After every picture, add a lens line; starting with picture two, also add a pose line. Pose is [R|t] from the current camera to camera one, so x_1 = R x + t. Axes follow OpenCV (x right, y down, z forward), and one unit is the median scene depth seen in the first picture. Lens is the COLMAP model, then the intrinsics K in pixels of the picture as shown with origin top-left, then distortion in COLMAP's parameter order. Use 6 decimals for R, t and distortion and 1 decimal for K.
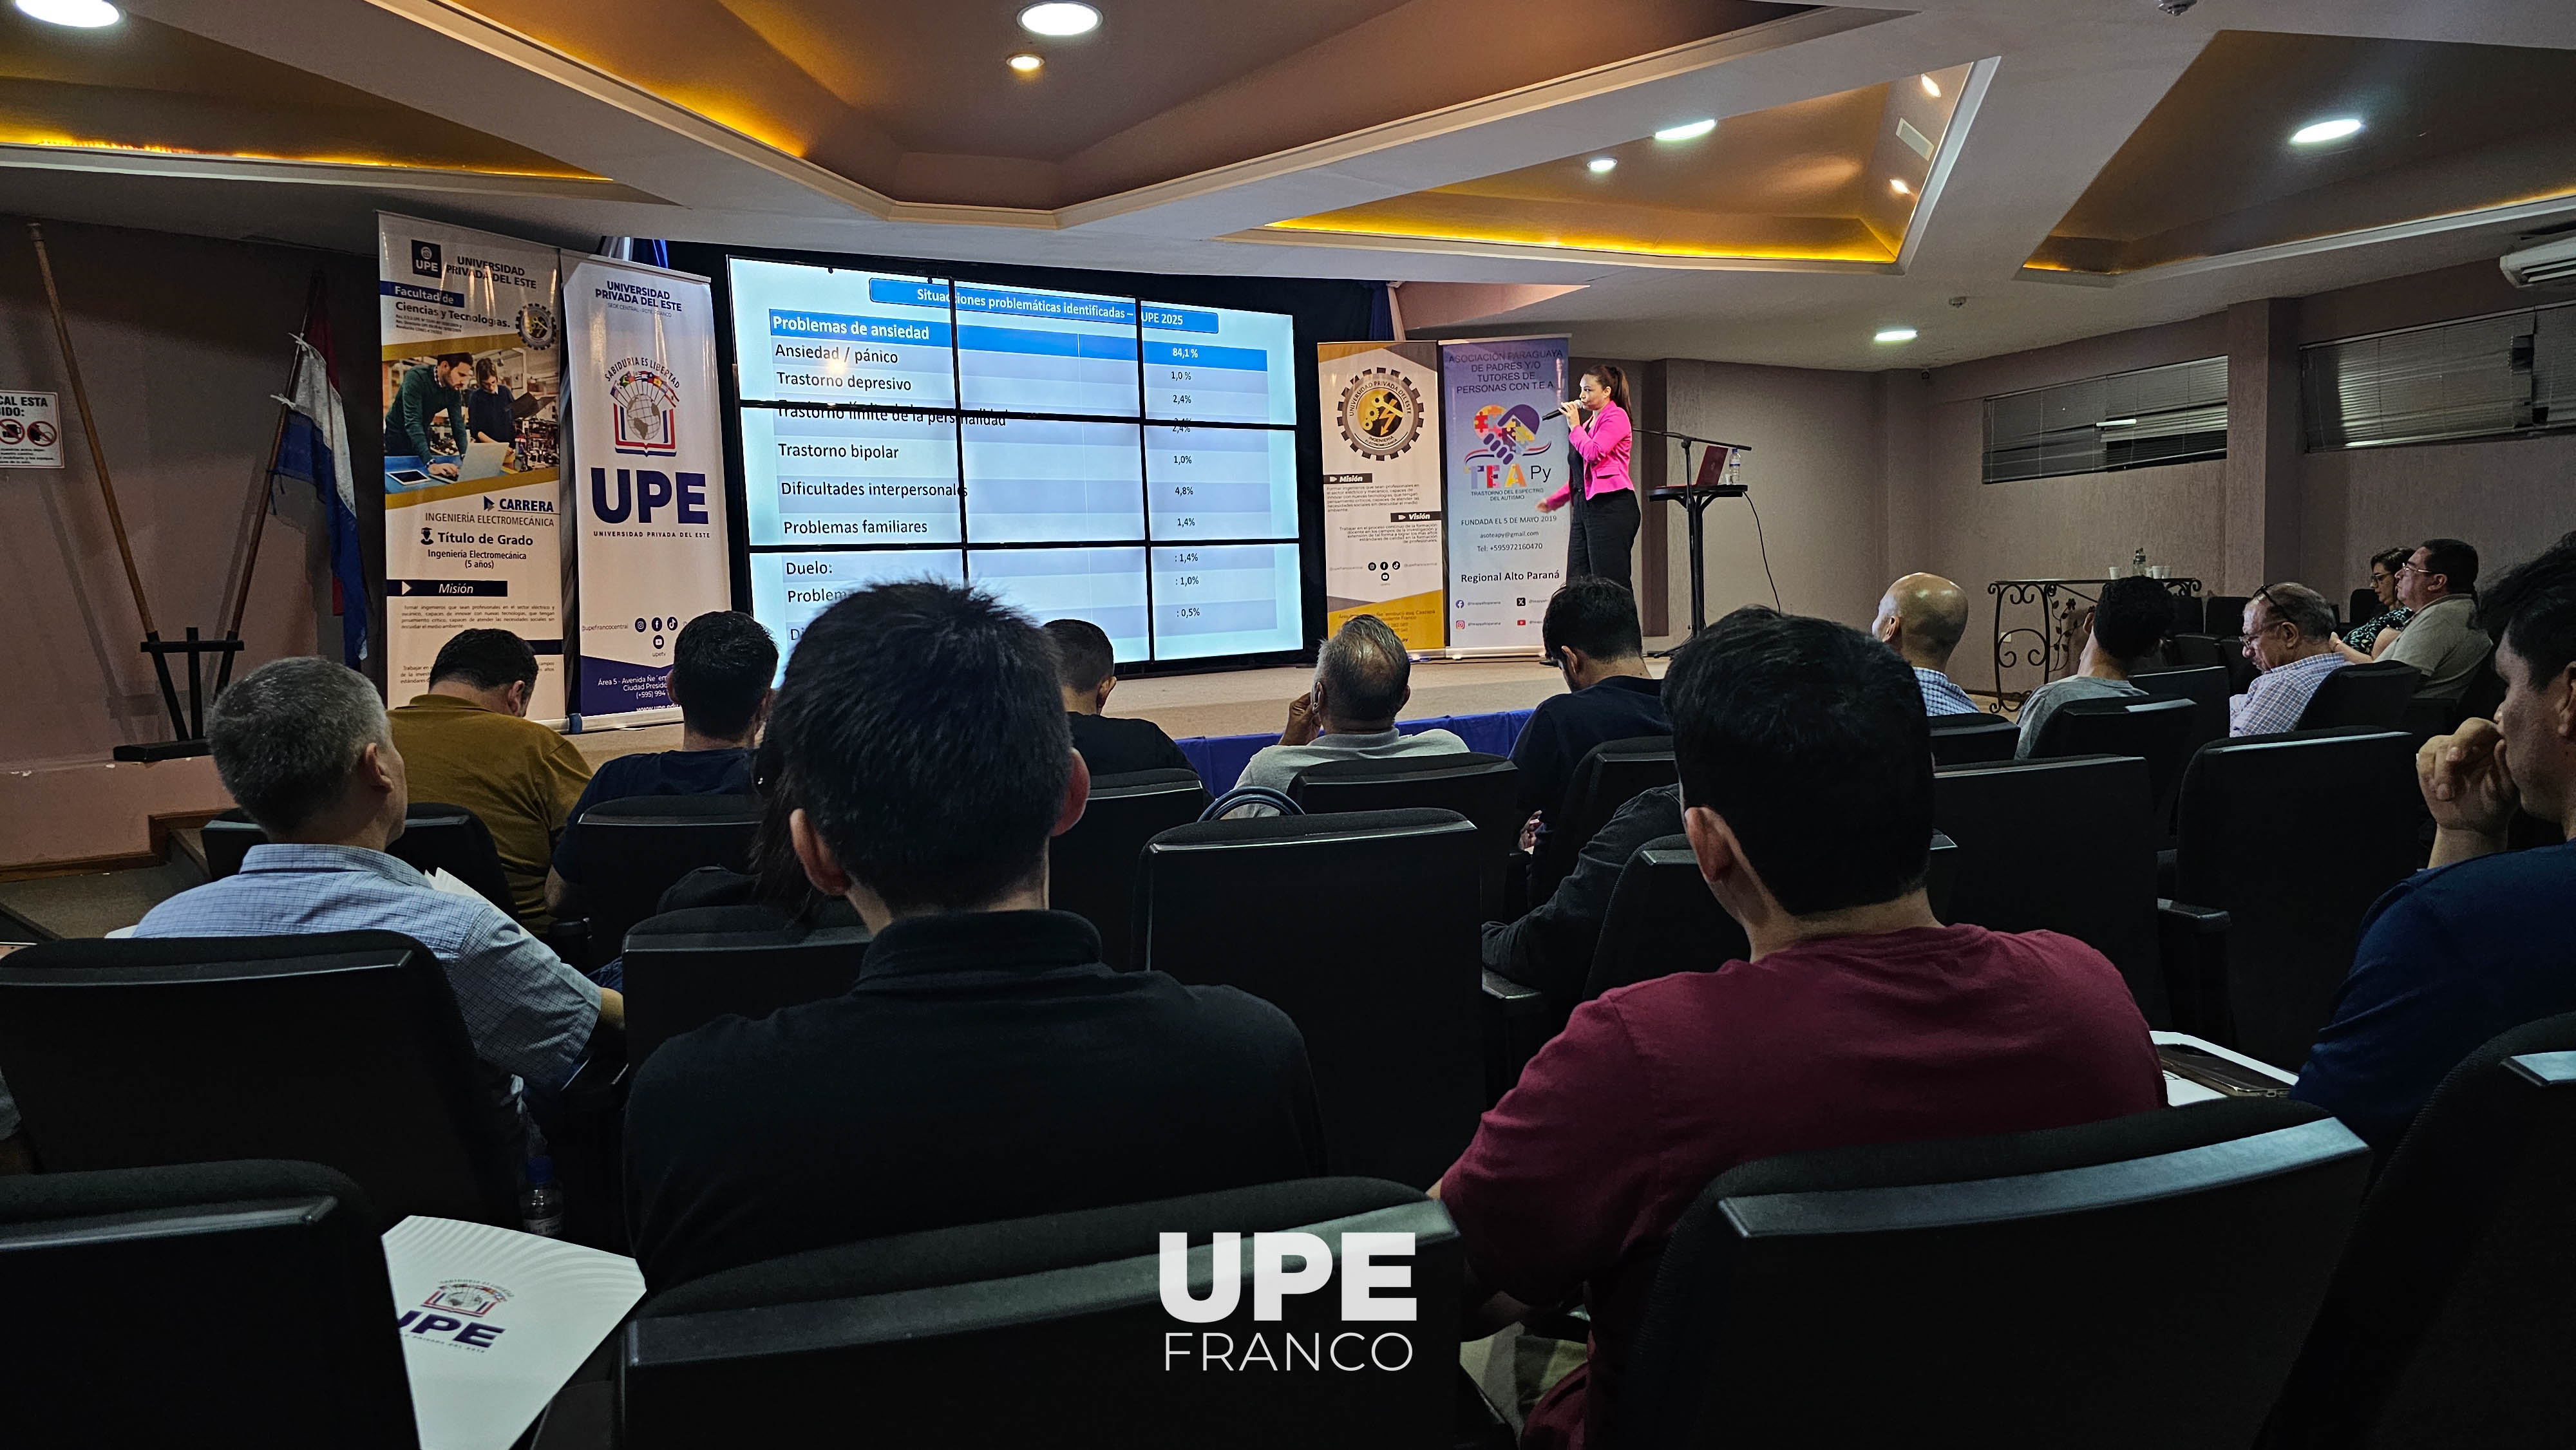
lens RADIAL K [[1736.4, 0, 1233.0], [0, 1736.4, 732.6], [0, 0, 1]] dist [0.059420, -0.063622]
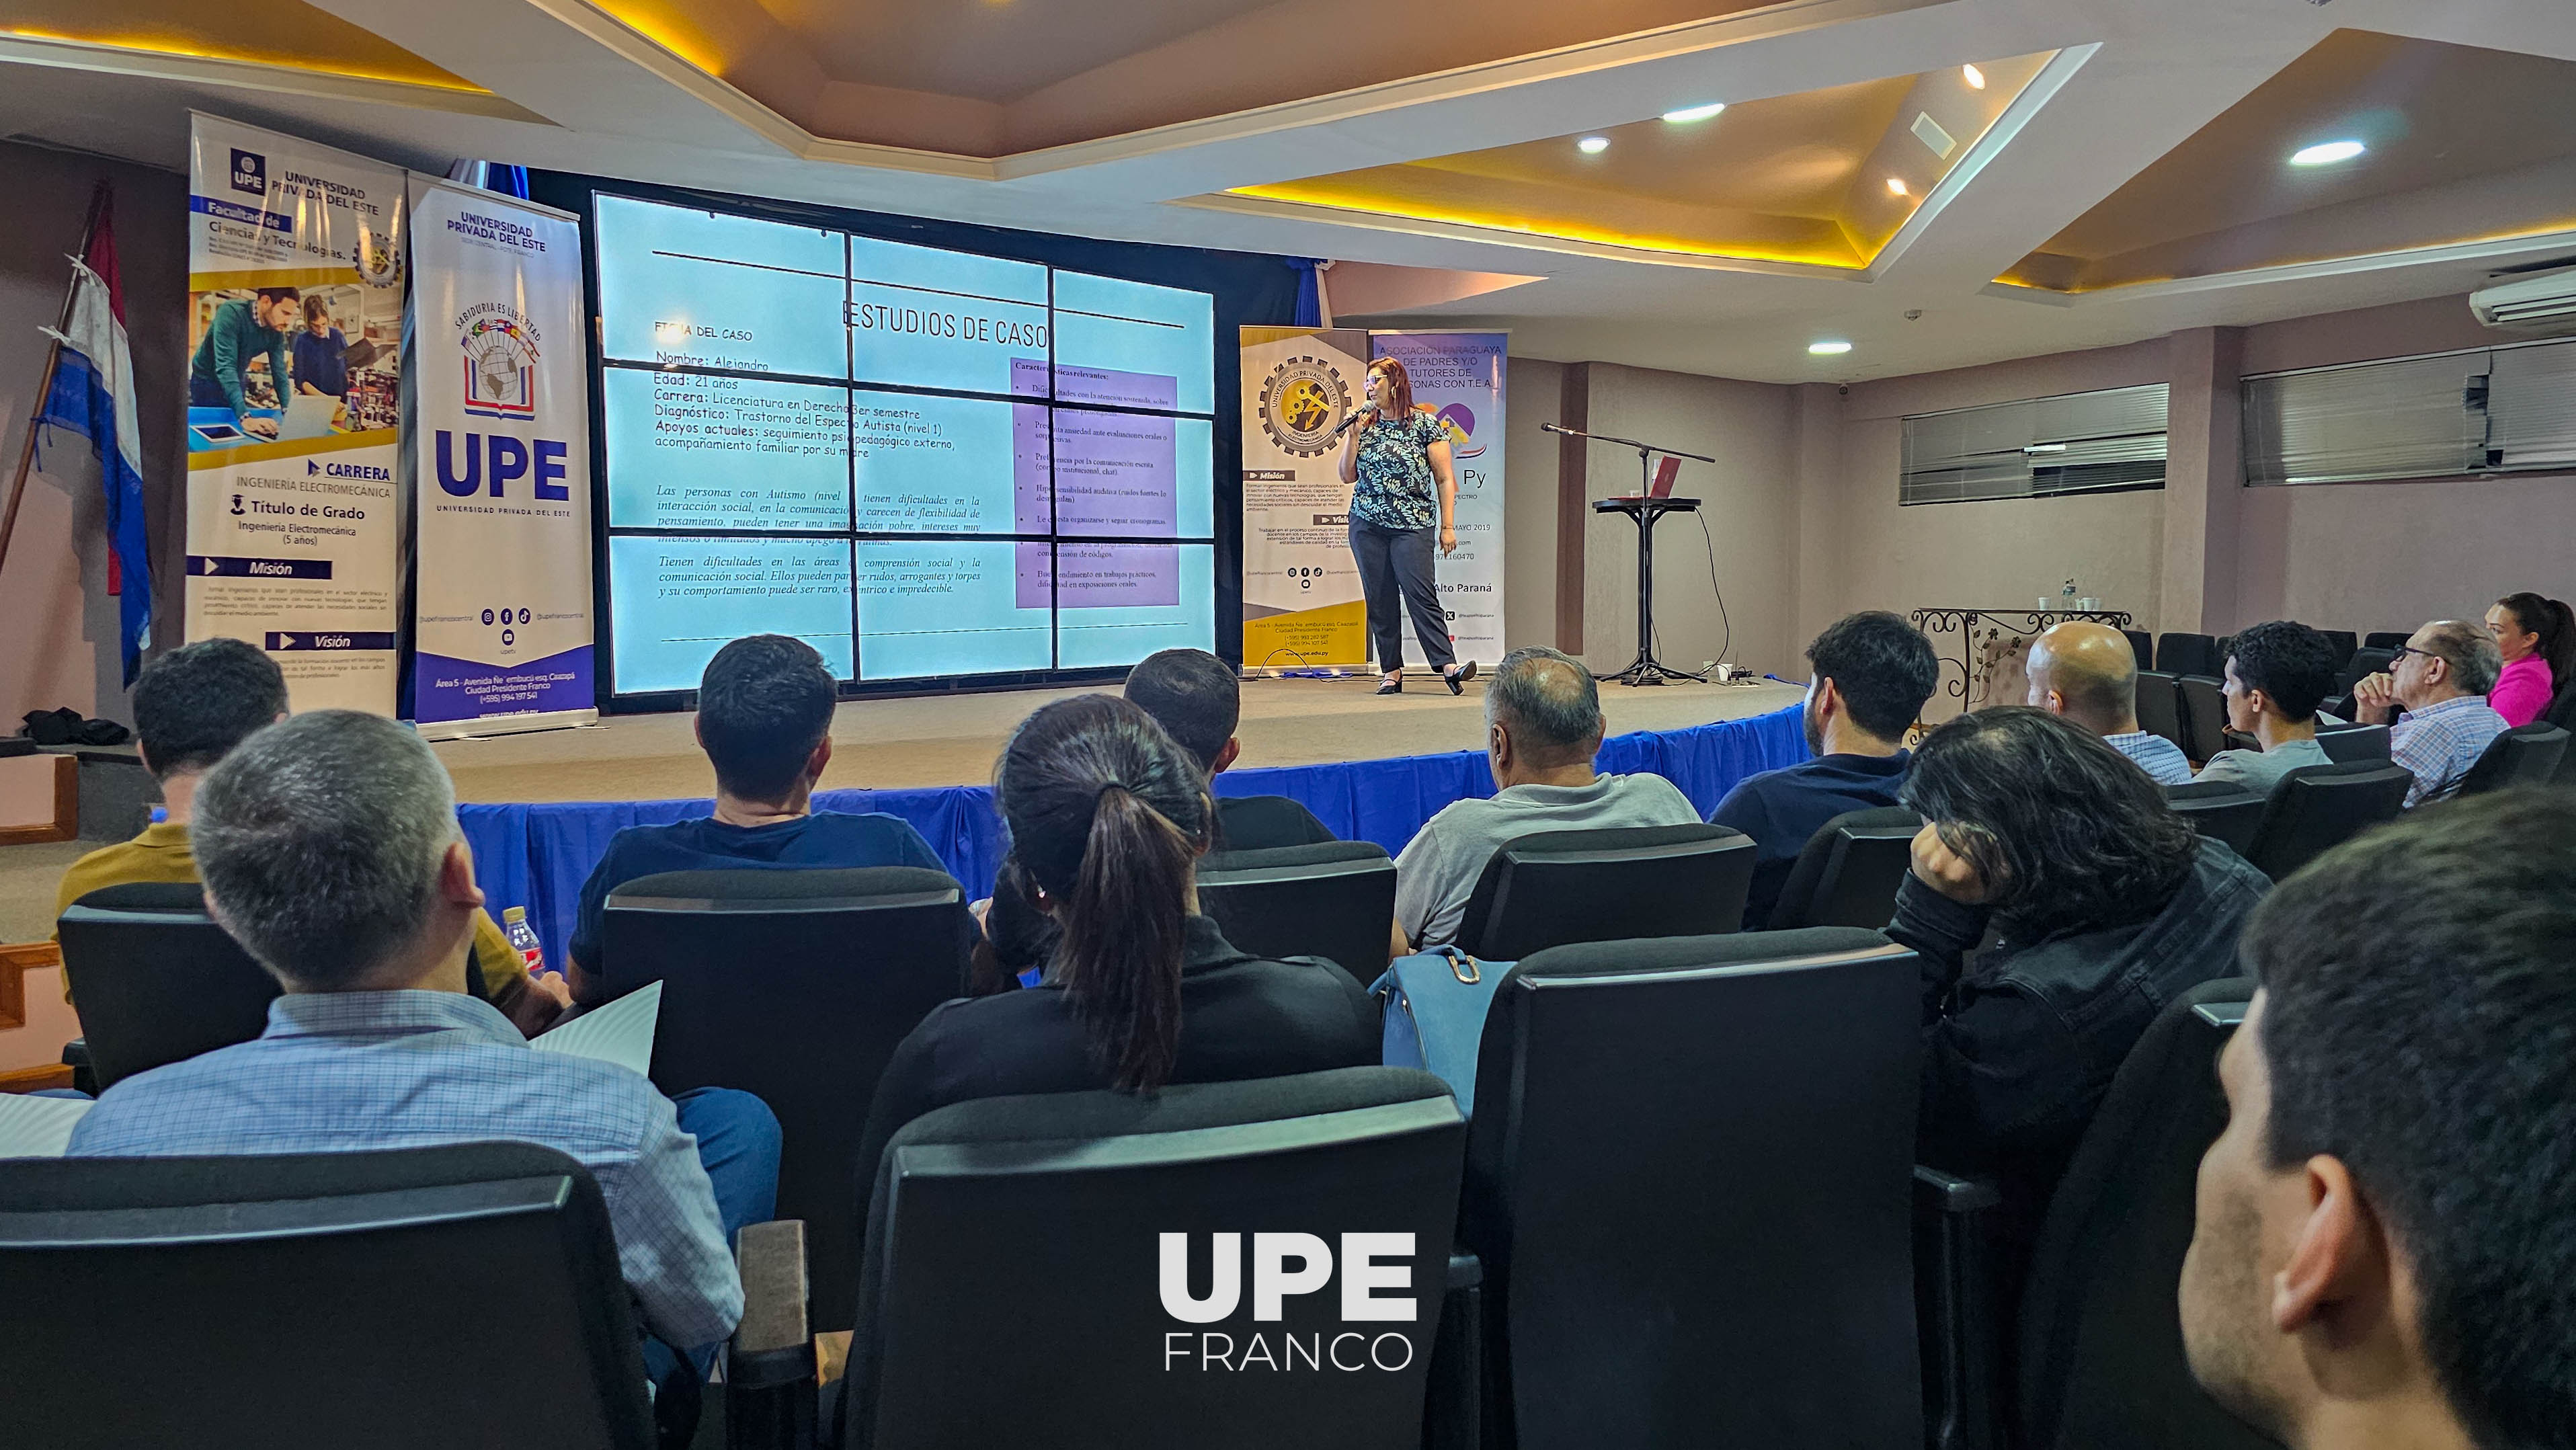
lens RADIAL K [[1821.3, 0, 1240.5], [0, 1821.3, 717.6], [0, 0, 1]] dist [0.063711, -0.065624]
pose [[0.993423, 0.023297, 0.112107, -0.073272], [-0.022128, 0.999687, -0.011666, -0.010126], [-0.112343, 0.009108, 0.993628, 0.069624]]
